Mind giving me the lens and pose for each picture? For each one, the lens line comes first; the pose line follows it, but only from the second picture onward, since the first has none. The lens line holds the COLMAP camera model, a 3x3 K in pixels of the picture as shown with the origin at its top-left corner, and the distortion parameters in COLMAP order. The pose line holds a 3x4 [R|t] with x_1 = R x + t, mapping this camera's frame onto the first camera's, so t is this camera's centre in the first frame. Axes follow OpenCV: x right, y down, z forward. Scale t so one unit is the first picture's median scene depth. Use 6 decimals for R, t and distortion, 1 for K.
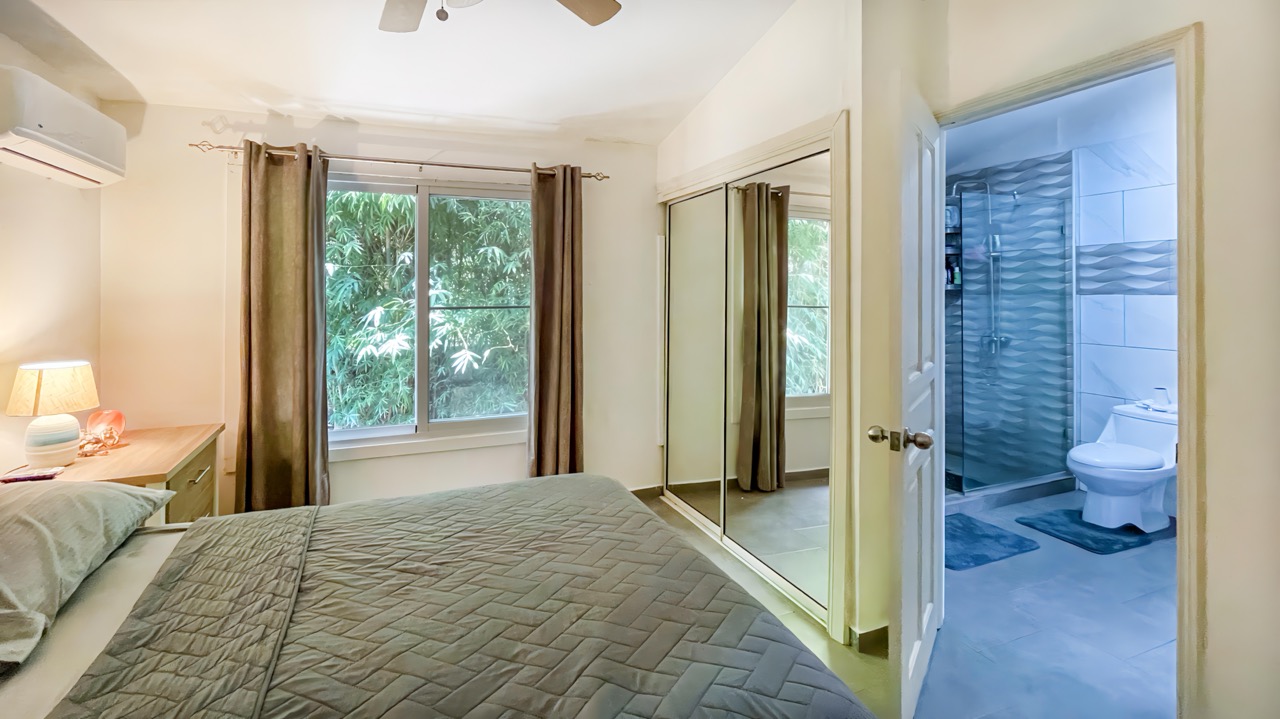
lens RADIAL K [[546.3, 0, 599.4], [0, 546.3, 283.1], [0, 0, 1]] dist [0.000693, -0.000138]
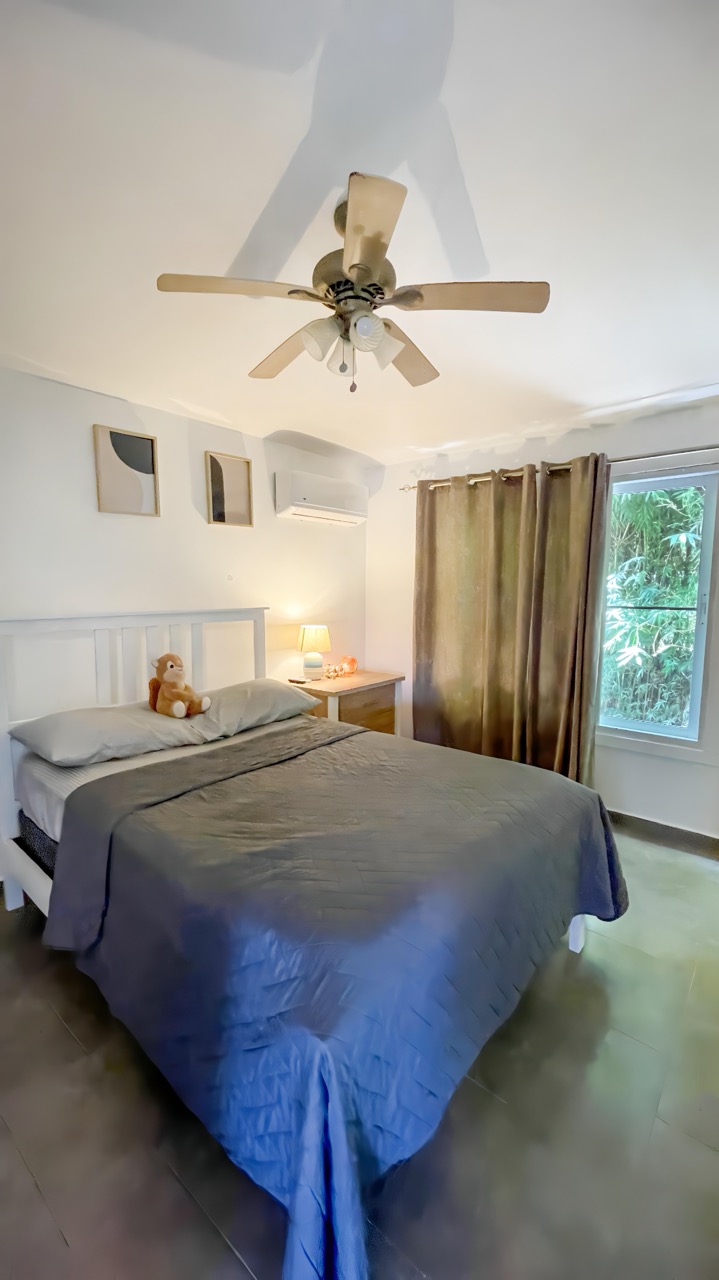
lens RADIAL K [[520.1, 0, 357.5], [0, 520.1, 652.2], [0, 0, 1]] dist [0.000811, 0.000086]
pose [[0.492019, 0.117532, -0.862614, 0.433750], [0.001326, 0.990743, 0.135746, -0.004663], [0.870584, -0.067934, 0.487308, 0.162547]]
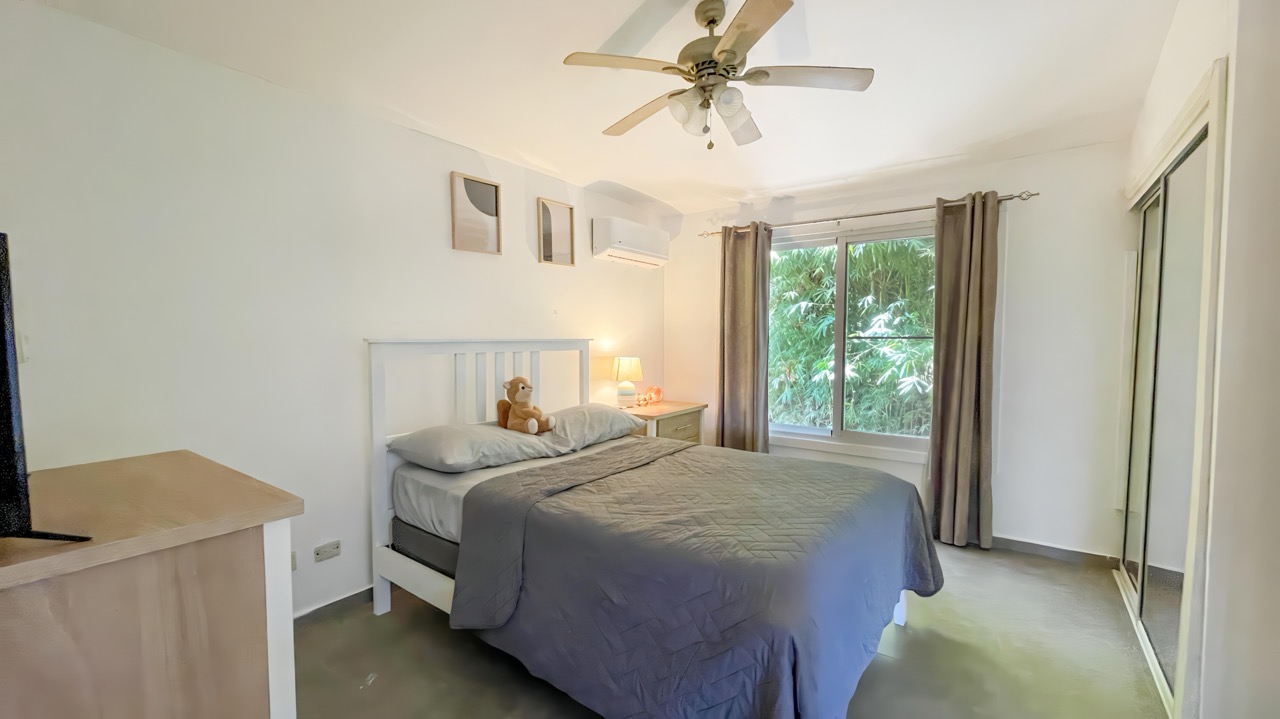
lens RADIAL K [[520.1, 0, 640.8], [0, 520.1, 370.5], [0, 0, 1]] dist [0.000811, 0.000086]
pose [[0.555039, 0.059780, -0.829674, 0.443808], [0.003301, 0.997248, 0.074063, 0.034424], [0.831818, -0.043846, 0.553314, -0.030407]]
